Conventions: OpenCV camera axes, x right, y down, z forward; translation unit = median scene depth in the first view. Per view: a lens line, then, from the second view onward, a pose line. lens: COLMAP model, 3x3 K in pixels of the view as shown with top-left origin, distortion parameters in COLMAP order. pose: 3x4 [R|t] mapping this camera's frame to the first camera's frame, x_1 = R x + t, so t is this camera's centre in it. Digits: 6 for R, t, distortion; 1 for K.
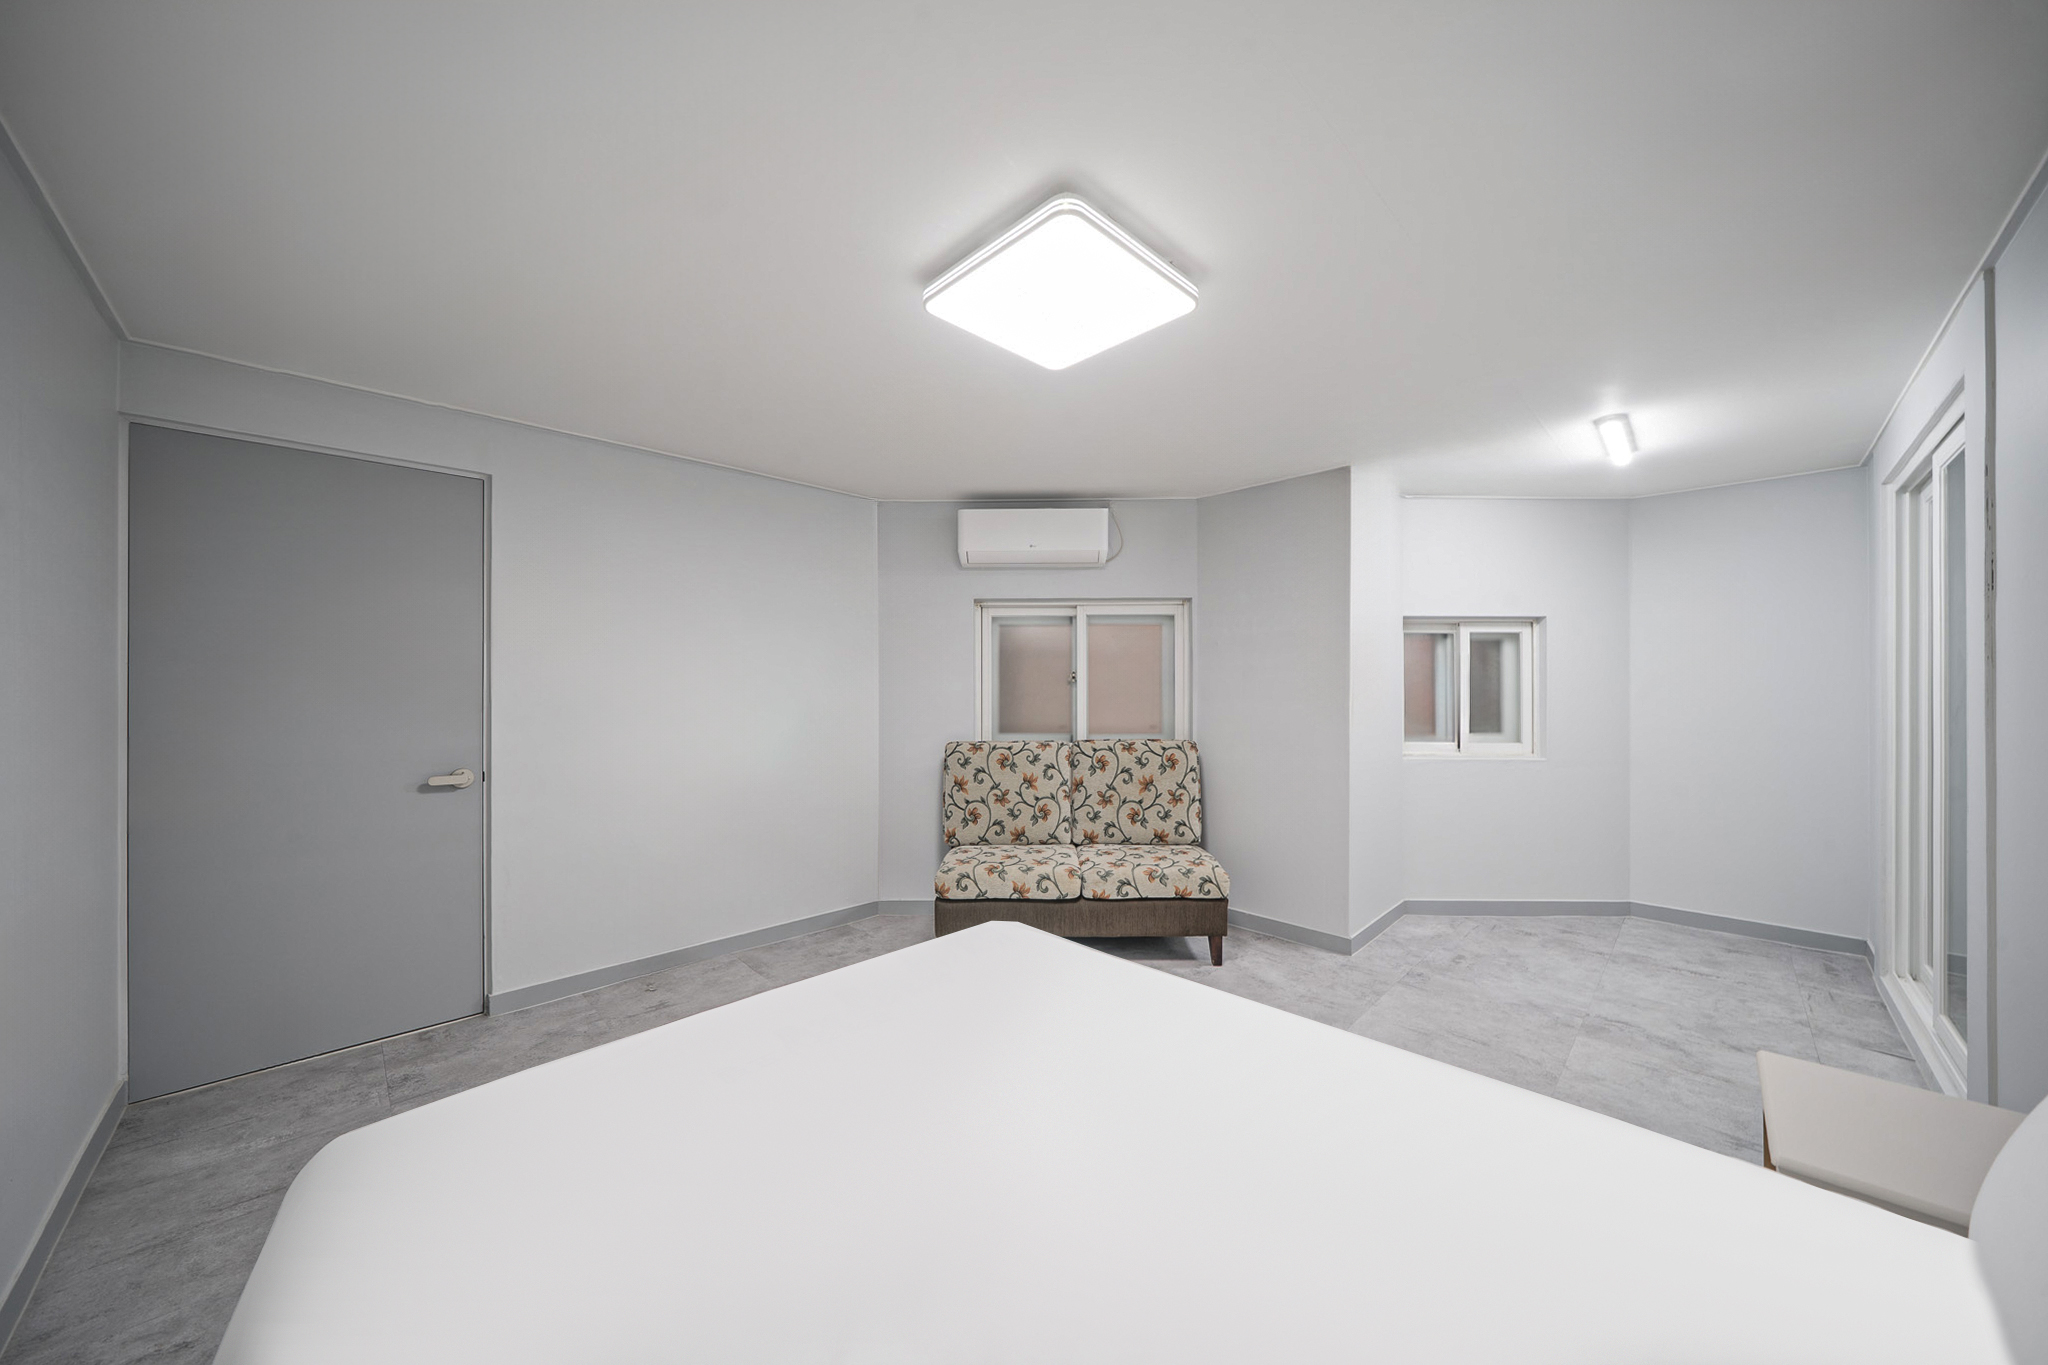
lens RADIAL K [[706.8, 0, 1024.0], [0, 706.8, 682.5], [0, 0, 1]] dist [-0.006746, 0.000087]
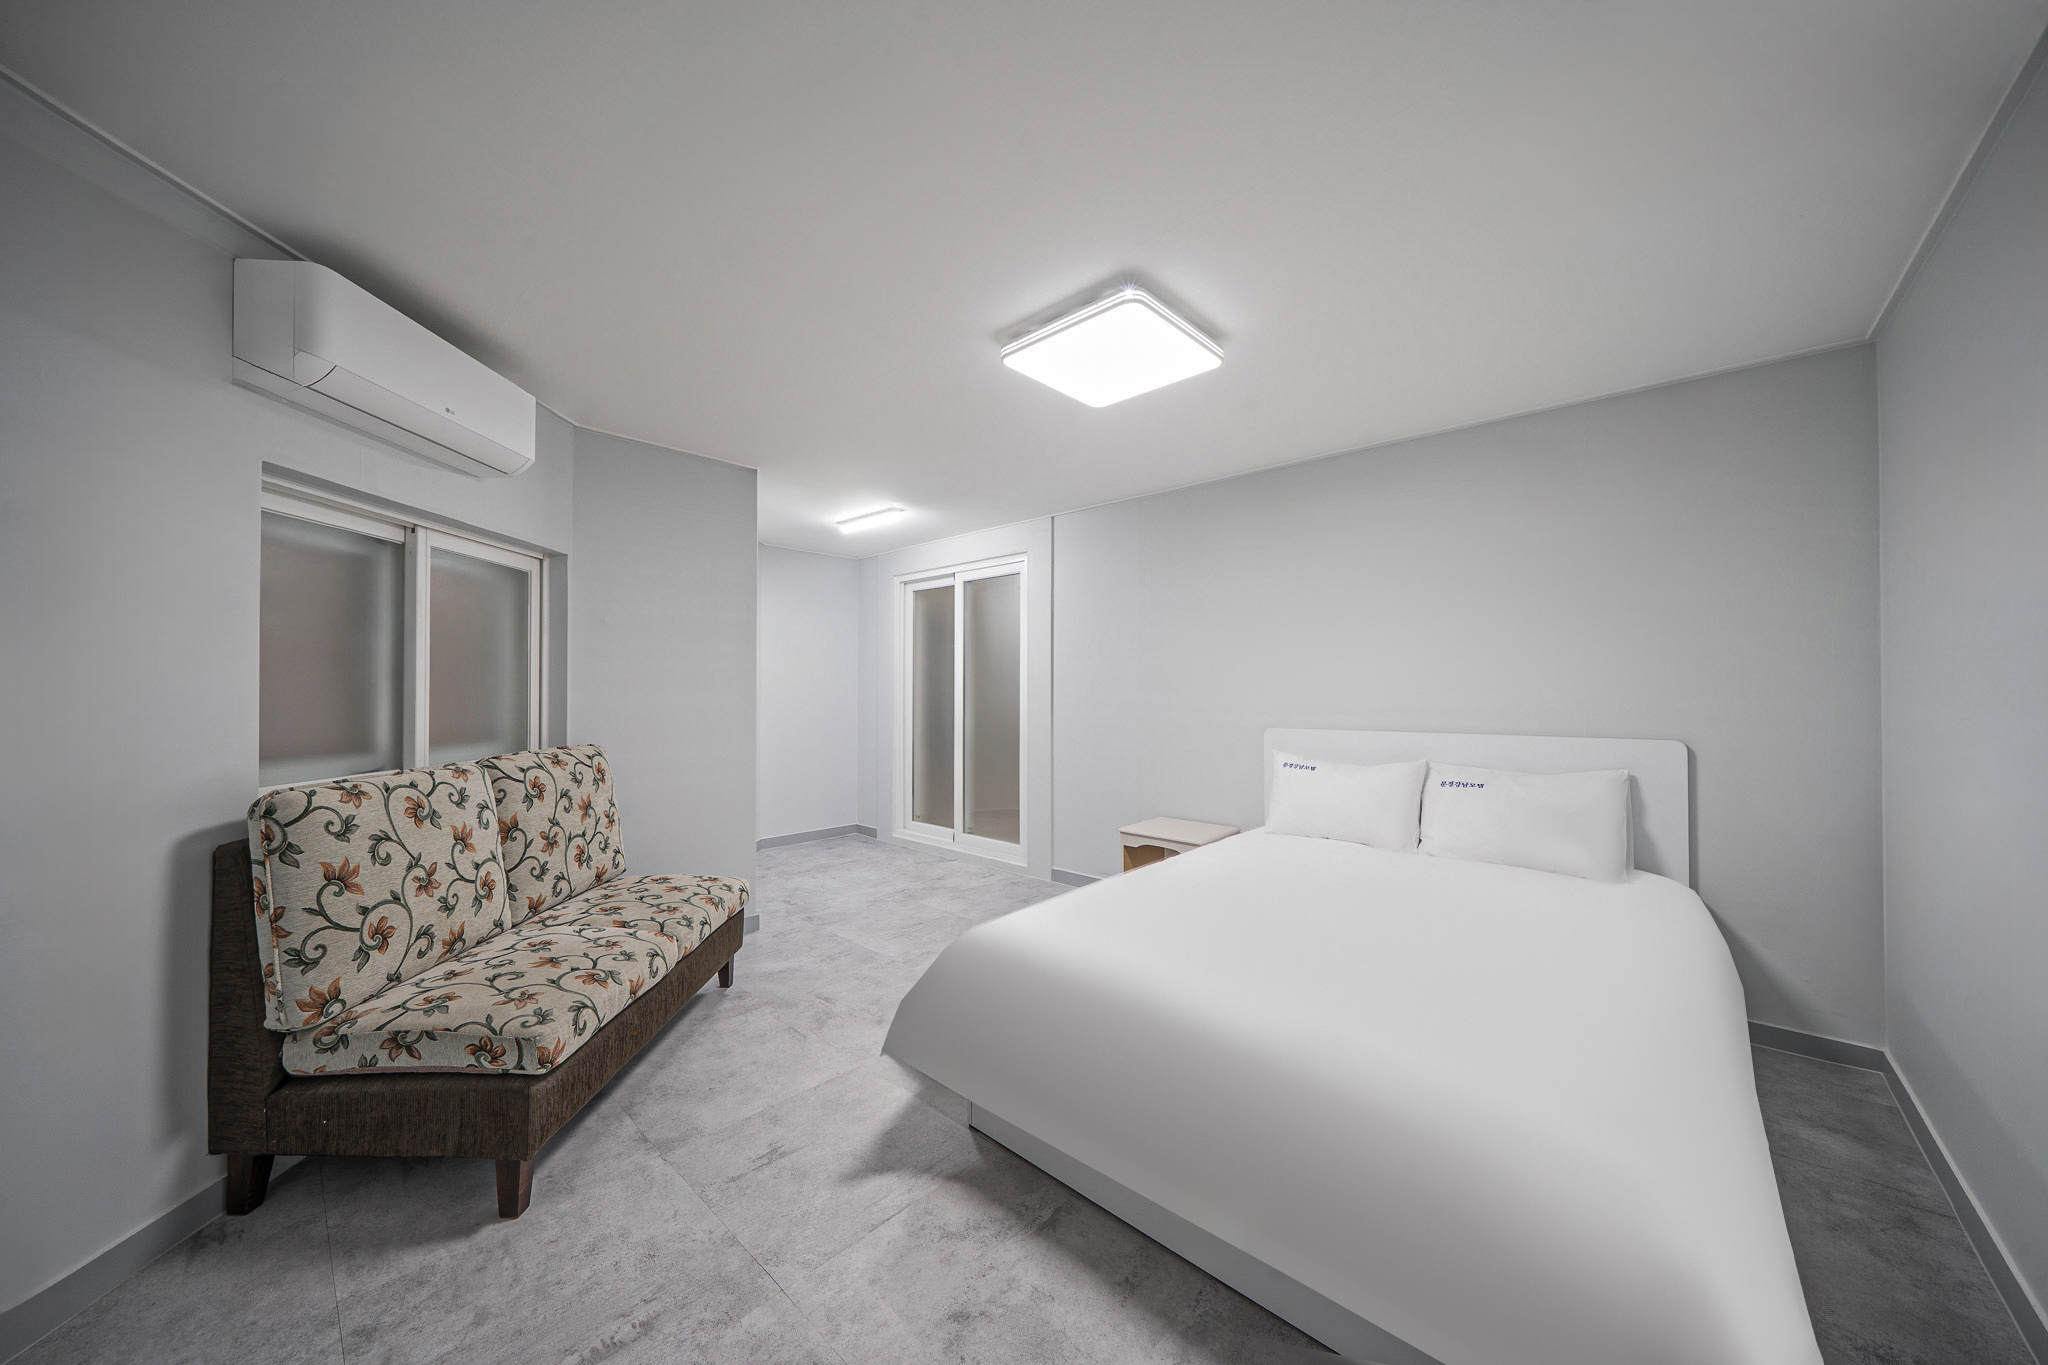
lens RADIAL K [[706.8, 0, 1024.0], [0, 706.8, 682.5], [0, 0, 1]] dist [-0.006746, 0.000087]
pose [[-0.056514, 0.012048, 0.998329, -0.569393], [-0.015121, 0.999802, -0.012922, 0.018642], [-0.998287, -0.015826, -0.056321, 0.598859]]
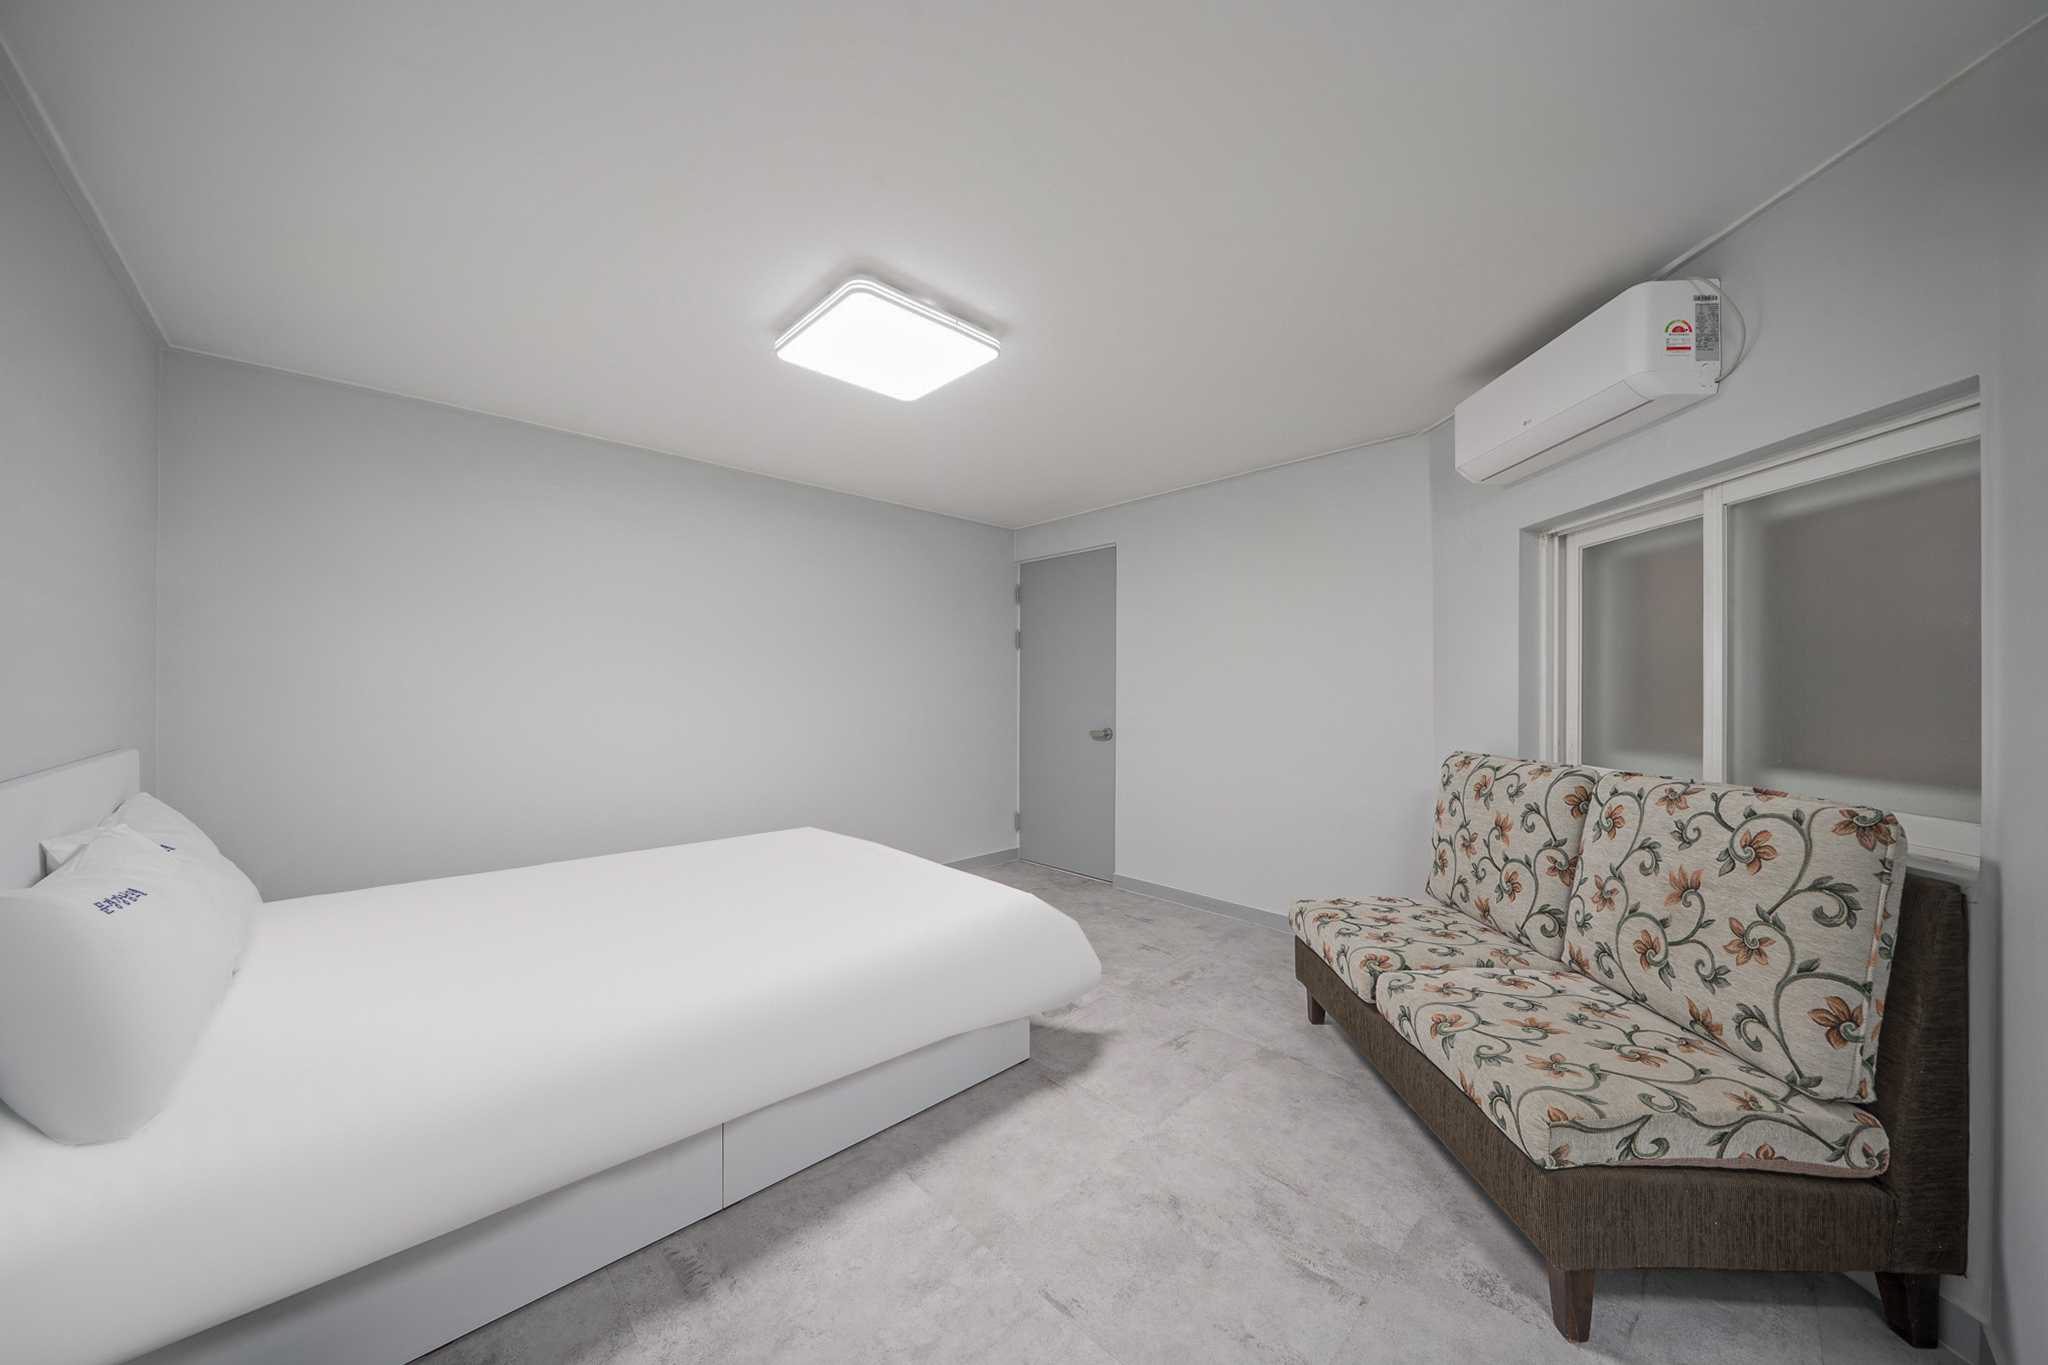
lens RADIAL K [[696.7, 0, 986.7], [0, 696.7, 688.4], [0, 0, 1]] dist [-0.000977, -0.000066]
pose [[-0.054696, 0.001109, -0.998502, 0.615588], [0.012138, 0.999926, 0.000445, 0.018457], [0.998429, -0.012096, -0.054706, 0.606307]]
